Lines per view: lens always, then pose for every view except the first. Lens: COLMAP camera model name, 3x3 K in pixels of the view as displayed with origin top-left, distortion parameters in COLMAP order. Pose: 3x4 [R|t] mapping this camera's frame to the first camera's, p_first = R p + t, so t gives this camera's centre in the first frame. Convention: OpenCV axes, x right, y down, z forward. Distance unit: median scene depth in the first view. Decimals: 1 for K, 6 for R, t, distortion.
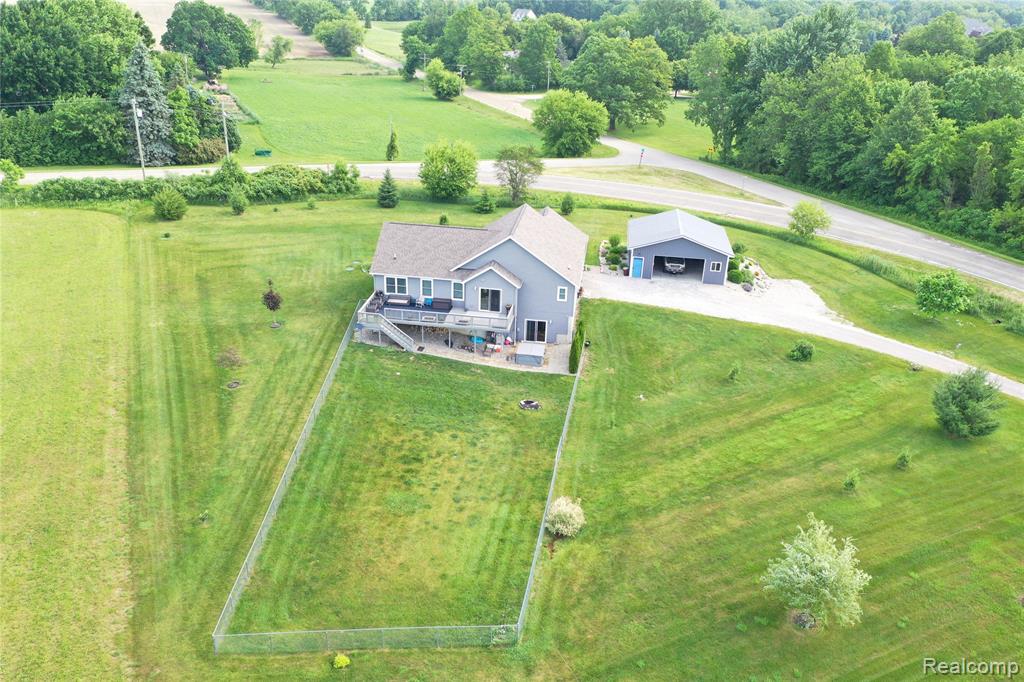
lens RADIAL K [[809.8, 0, 511.8], [0, 809.8, 341.5], [0, 0, 1]] dist [0.003582, 0.001087]
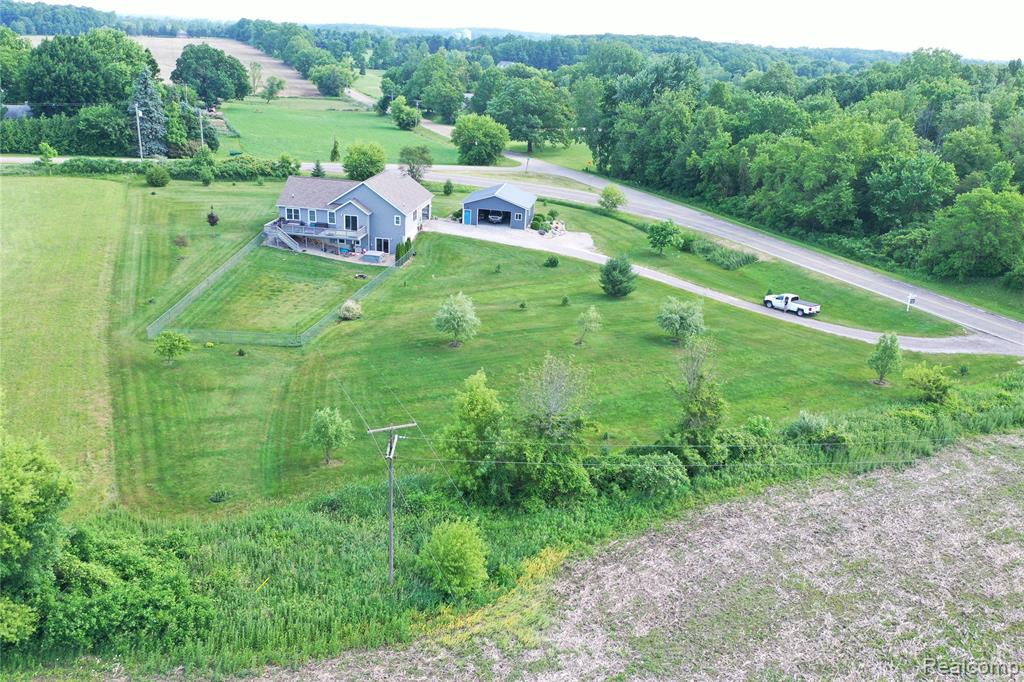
lens RADIAL K [[809.8, 0, 511.6], [0, 809.8, 340.3], [0, 0, 1]] dist [0.003582, 0.001087]
pose [[0.999667, 0.023405, -0.010861, 0.193147], [-0.024038, 0.997770, -0.062269, 0.167515], [0.009380, 0.062509, 0.998000, -0.345685]]
